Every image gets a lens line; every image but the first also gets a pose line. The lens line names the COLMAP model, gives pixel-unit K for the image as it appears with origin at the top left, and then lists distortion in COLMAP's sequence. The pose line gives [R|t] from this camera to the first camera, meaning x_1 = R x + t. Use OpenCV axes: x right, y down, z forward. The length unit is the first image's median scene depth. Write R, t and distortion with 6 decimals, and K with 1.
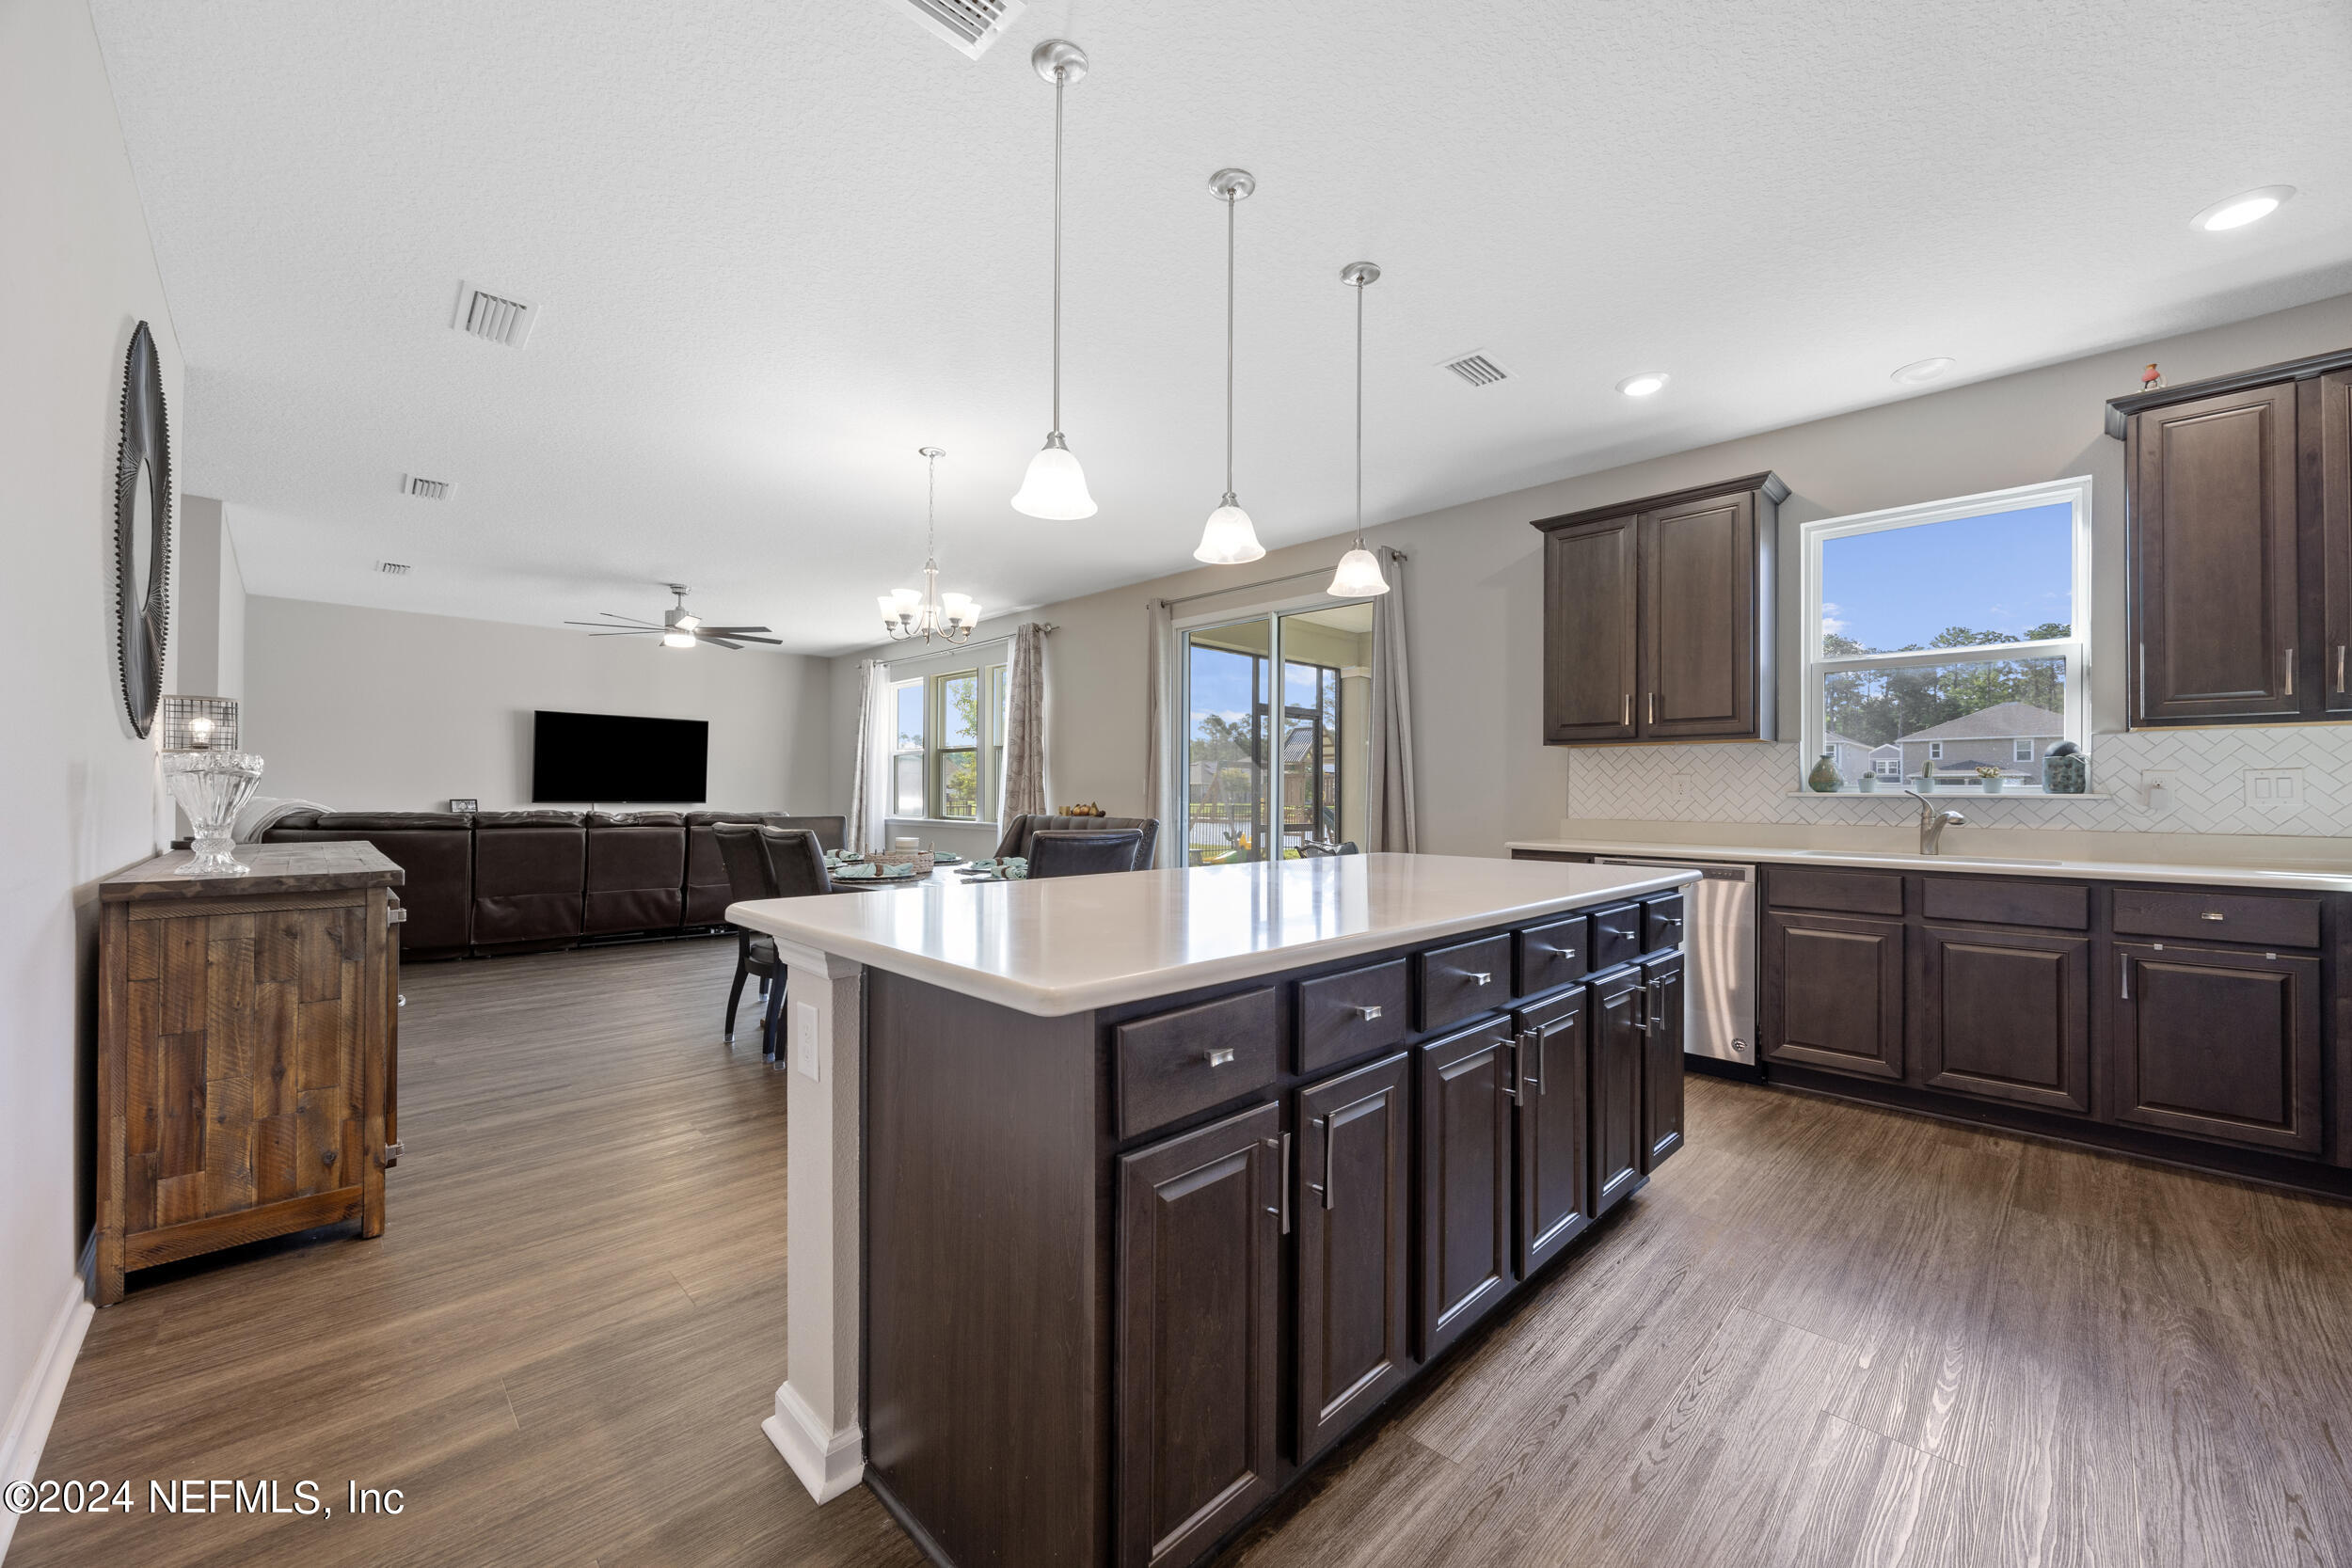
lens RADIAL K [[895.3, 0, 1182.9], [0, 895.3, 786.5], [0, 0, 1]] dist [-0.002569, -0.000264]
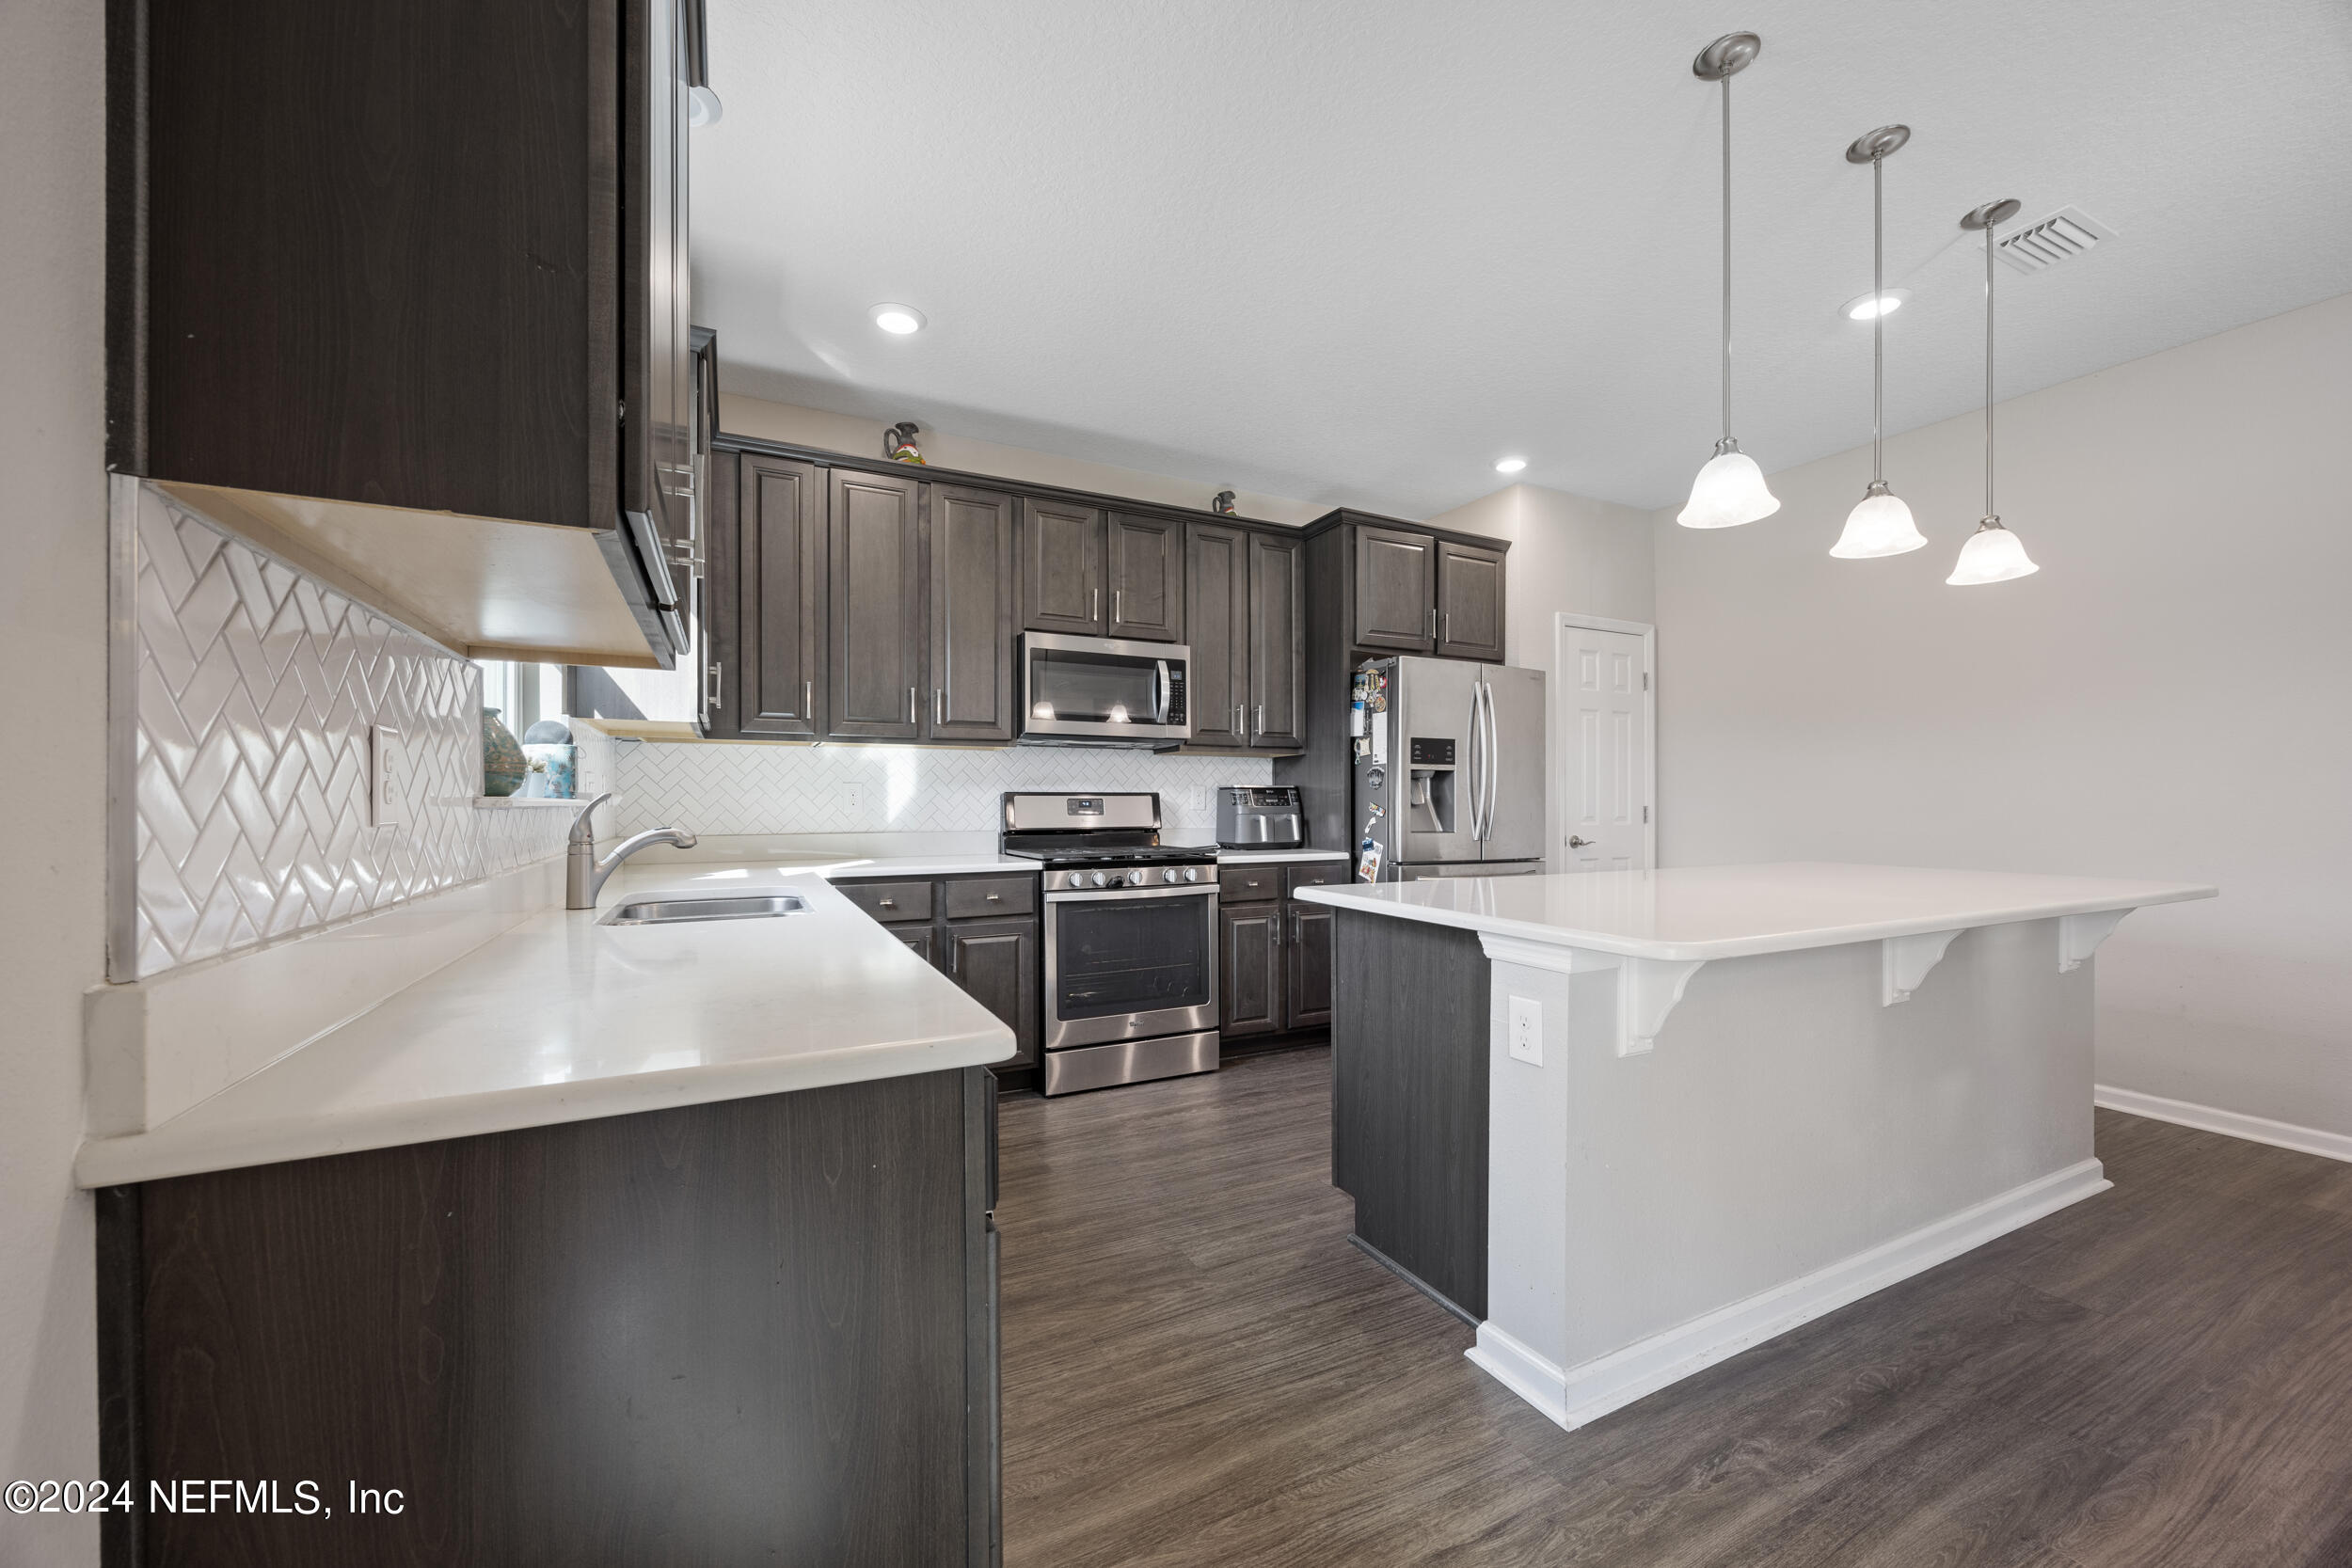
lens RADIAL K [[895.3, 0, 1180.0], [0, 895.3, 805.2], [0, 0, 1]] dist [-0.002569, -0.000264]
pose [[-0.950039, -0.006440, 0.312065, 0.178108], [-0.007046, 0.999975, -0.000816, 0.005401], [-0.312052, -0.002974, -0.950060, 0.825424]]
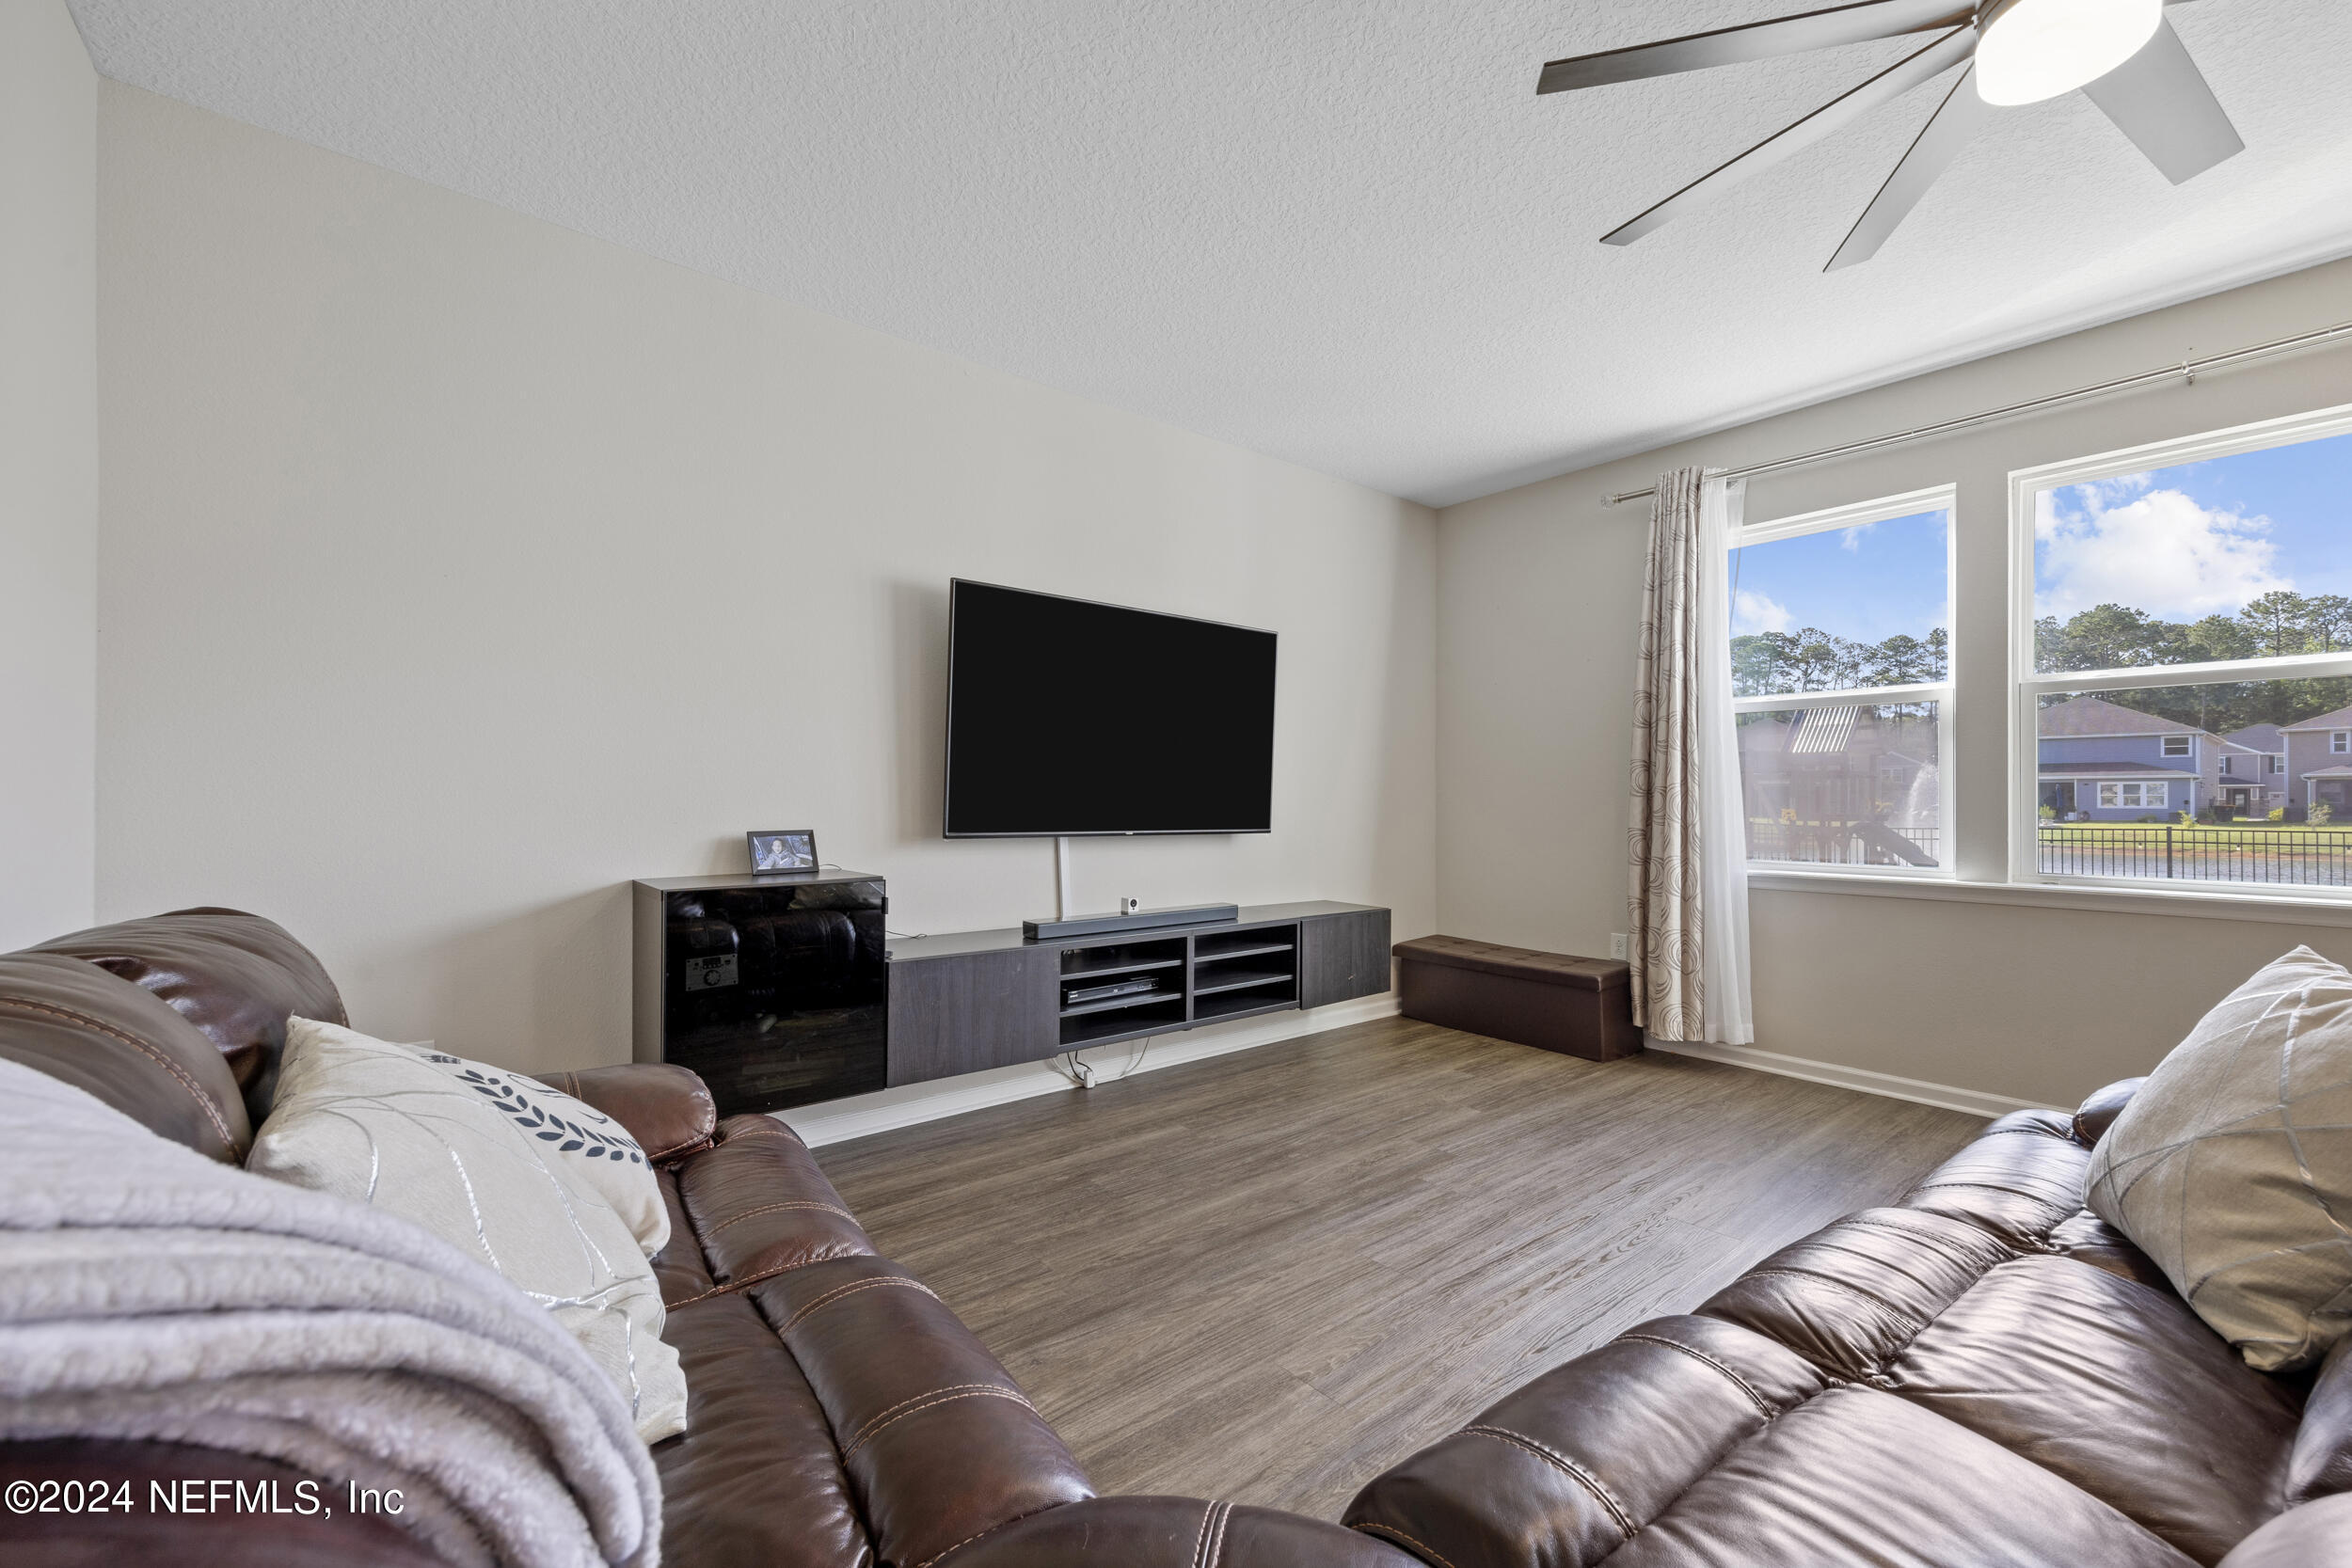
lens RADIAL K [[947.9, 0, 1183.9], [0, 947.9, 800.1], [0, 0, 1]] dist [-0.001172, -0.000073]
pose [[0.995193, -0.003669, -0.097865, -0.860113], [0.004416, 0.999963, 0.007417, -0.000434], [0.097834, -0.007813, 0.995172, 0.910008]]
